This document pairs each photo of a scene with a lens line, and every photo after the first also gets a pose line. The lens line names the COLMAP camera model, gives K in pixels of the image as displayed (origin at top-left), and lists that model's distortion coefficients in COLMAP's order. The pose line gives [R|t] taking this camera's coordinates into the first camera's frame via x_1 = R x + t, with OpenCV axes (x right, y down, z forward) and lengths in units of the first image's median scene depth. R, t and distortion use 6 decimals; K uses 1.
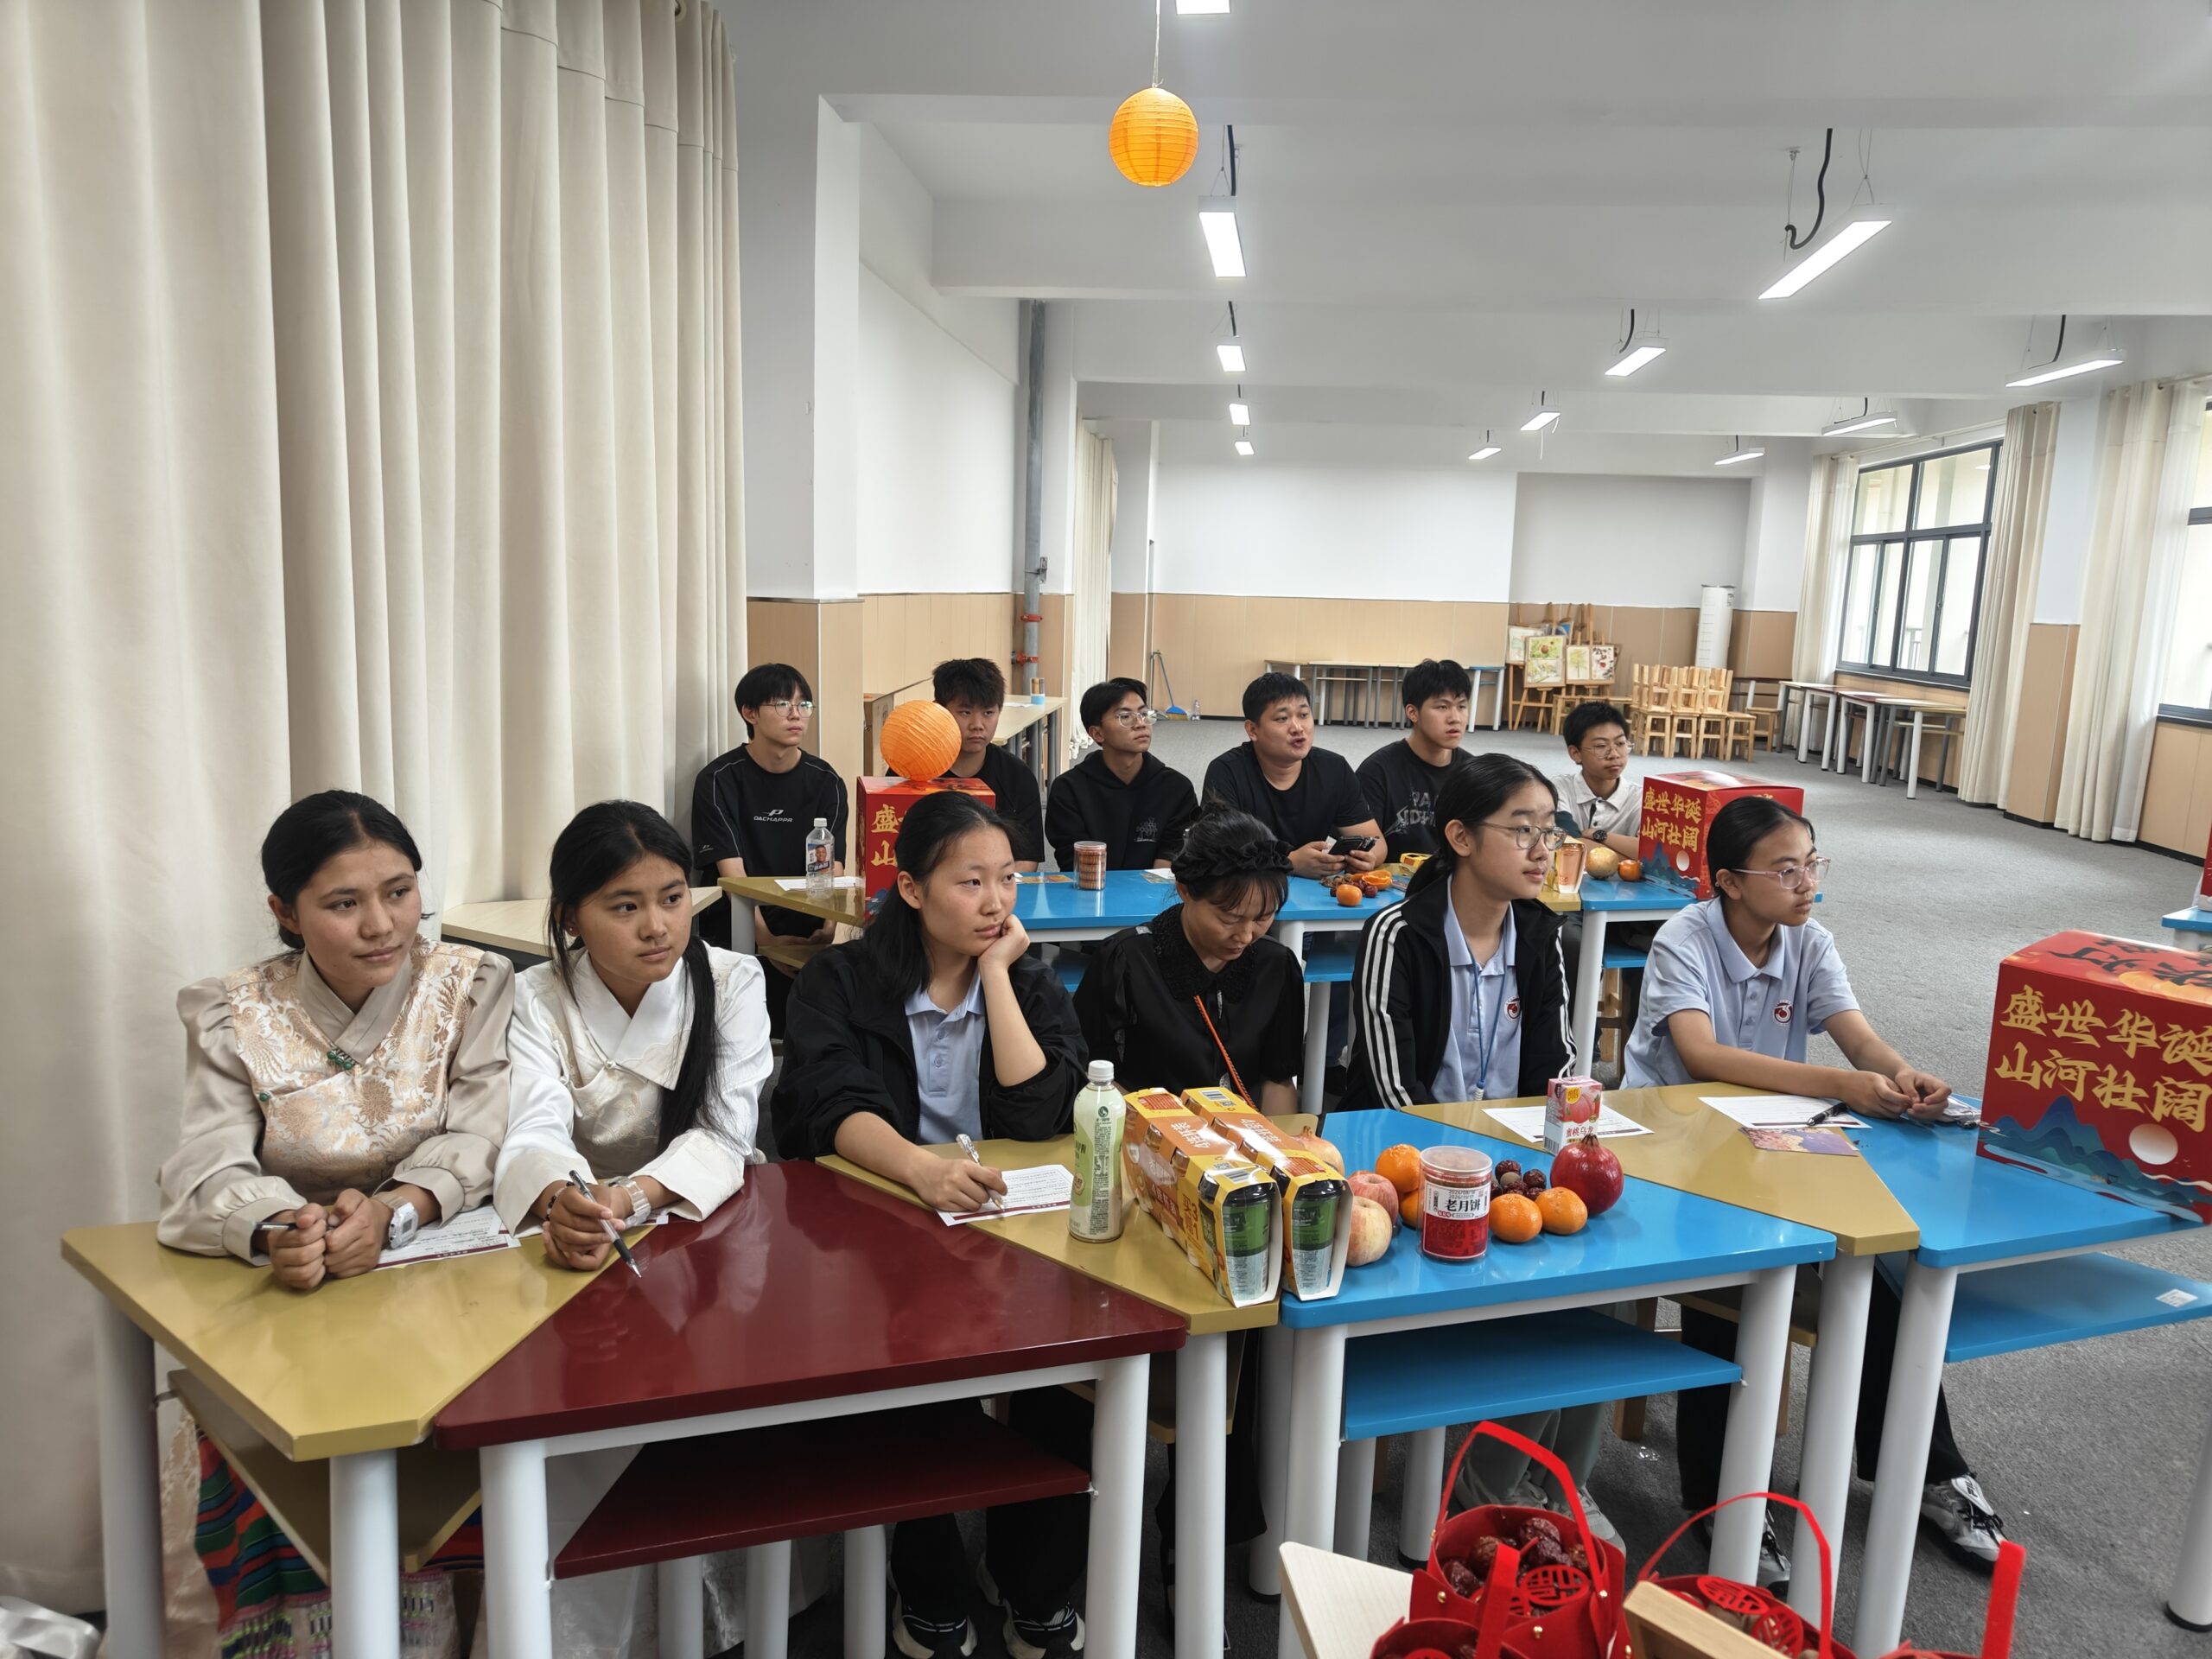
lens RADIAL K [[1550.0, 0, 1099.0], [0, 1550.0, 848.1], [0, 0, 1]] dist [-0.019378, 0.026085]
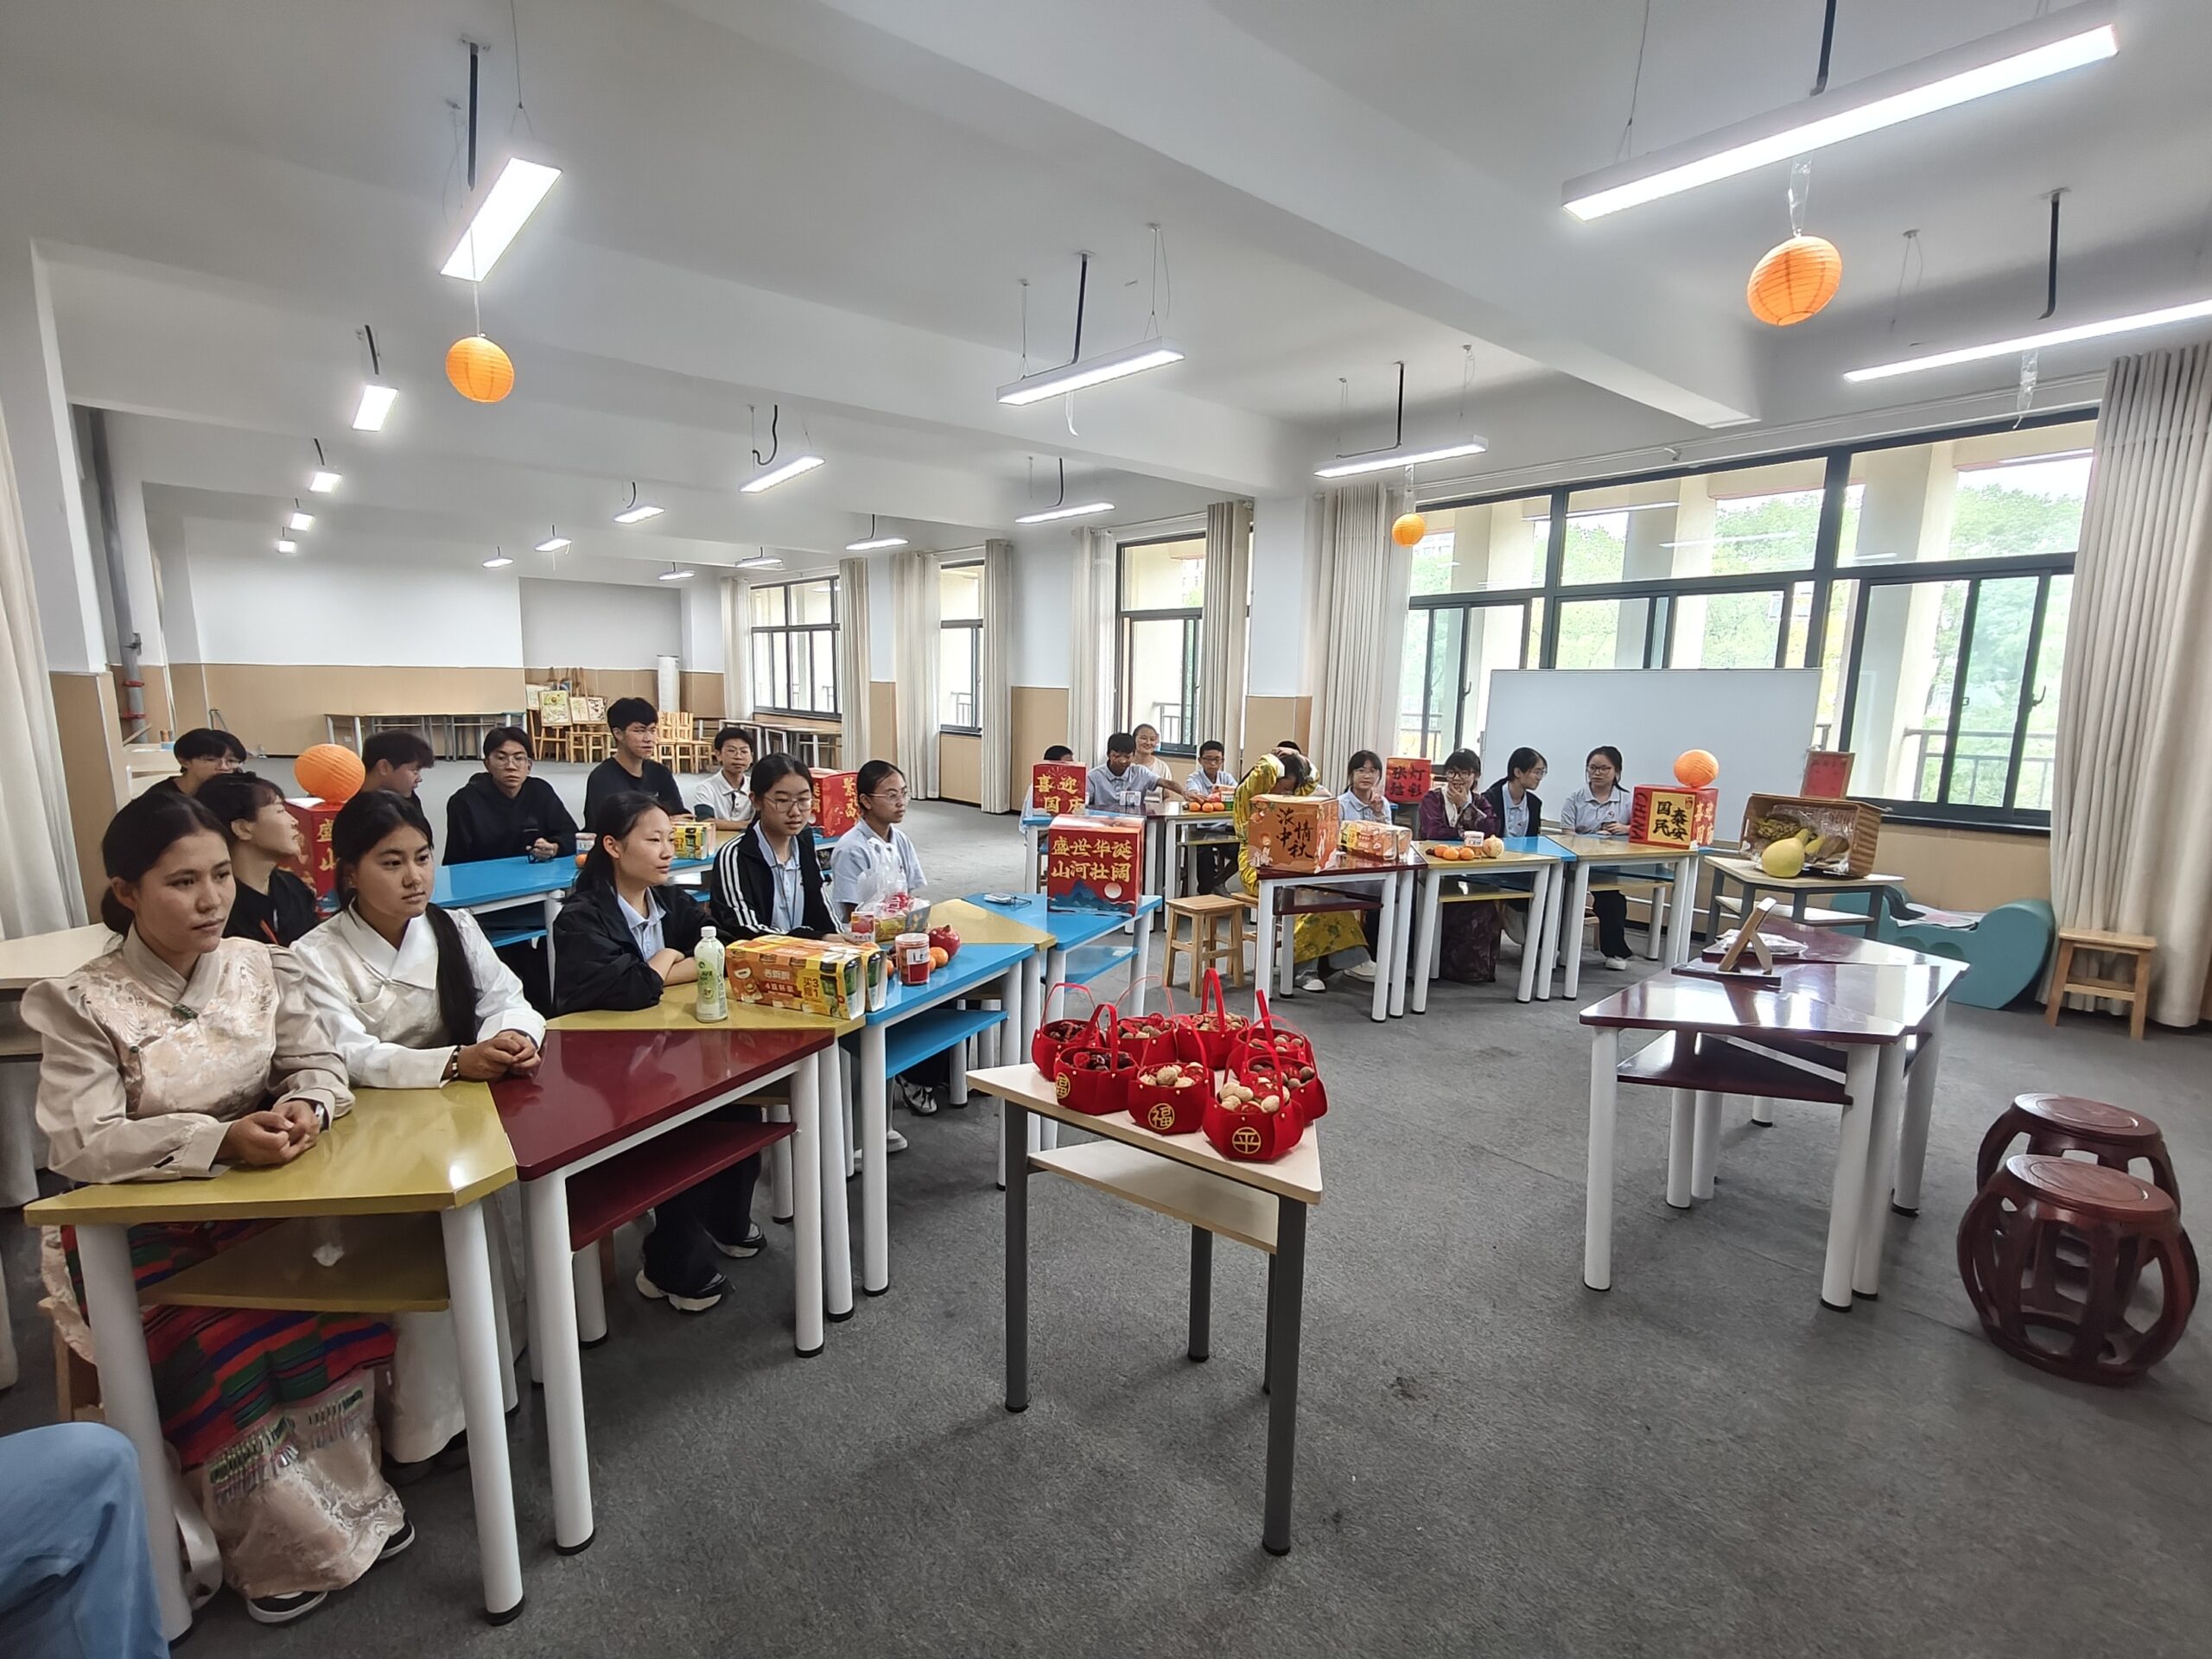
lens RADIAL K [[1065.9, 0, 1110.7], [0, 1065.9, 824.3], [0, 0, 1]] dist [0.054932, 0.000201]
pose [[0.687316, -0.102669, 0.719066, -0.093775], [0.113158, 0.993008, 0.033621, 0.005533], [-0.717490, 0.058260, 0.694128, -0.031258]]
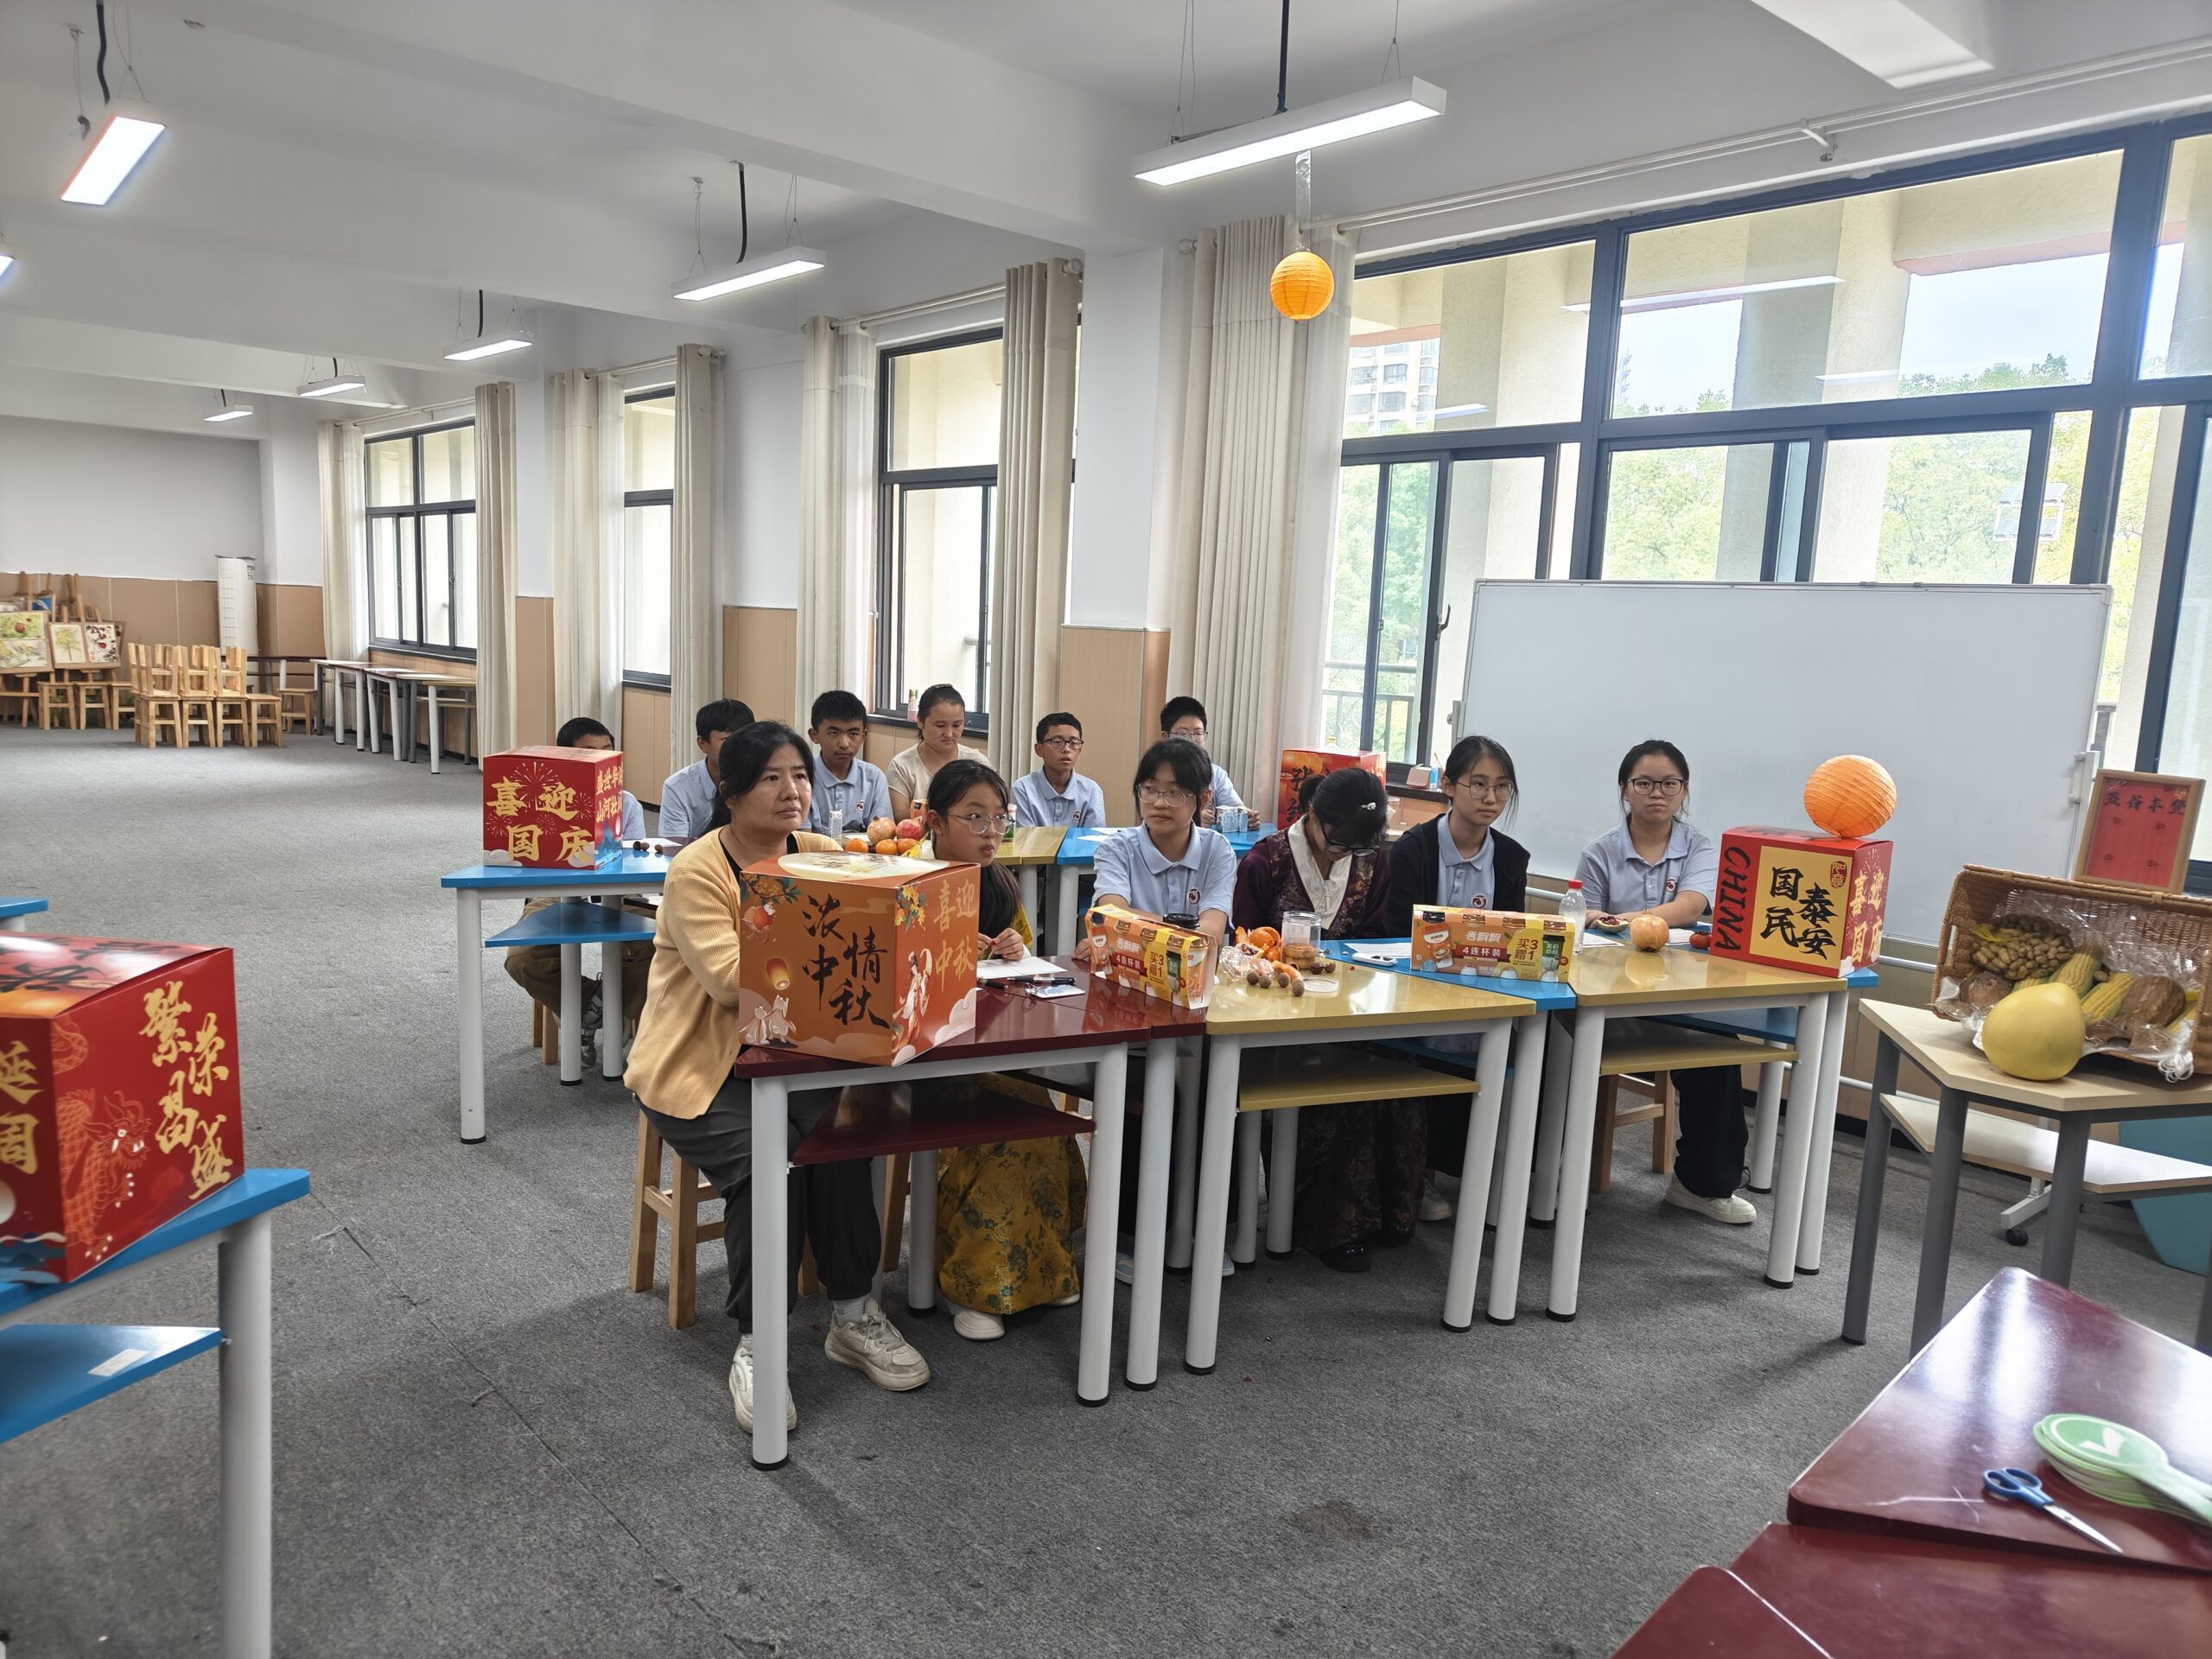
lens RADIAL K [[1550.0, 0, 1119.5], [0, 1550.0, 836.4], [0, 0, 1]] dist [-0.019378, 0.026085]
pose [[0.669897, -0.103509, 0.735203, 0.086071], [0.101278, 0.993718, 0.047623, 0.005201], [-0.735514, 0.042558, 0.676172, 0.008745]]
